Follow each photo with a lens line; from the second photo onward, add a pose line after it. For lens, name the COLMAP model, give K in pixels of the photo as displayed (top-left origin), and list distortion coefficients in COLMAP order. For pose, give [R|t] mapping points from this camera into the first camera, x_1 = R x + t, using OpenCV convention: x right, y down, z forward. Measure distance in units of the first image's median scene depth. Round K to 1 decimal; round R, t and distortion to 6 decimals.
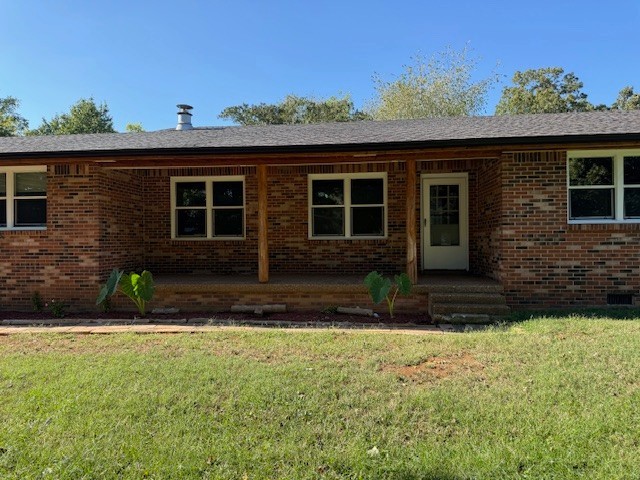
lens RADIAL K [[453.3, 0, 320.9], [0, 453.3, 242.8], [0, 0, 1]] dist [0.049692, -0.058557]
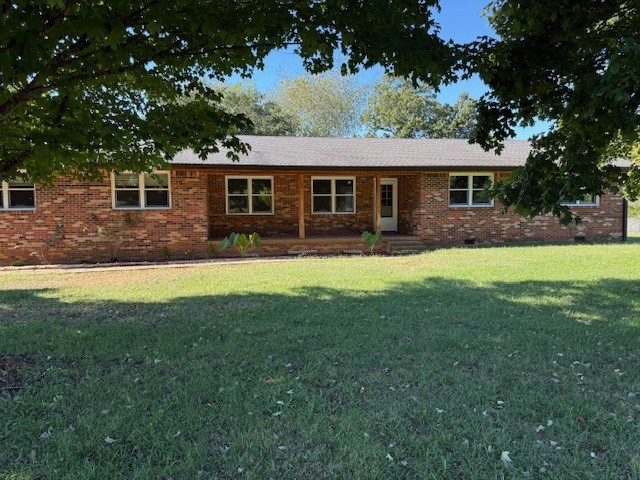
lens RADIAL K [[453.3, 0, 319.7], [0, 453.3, 239.5], [0, 0, 1]] dist [0.049692, -0.058557]
pose [[0.956890, -0.019923, 0.289767, -0.565190], [0.002456, 0.998164, 0.060519, -0.018760], [-0.290441, -0.057198, 0.955182, -0.740212]]
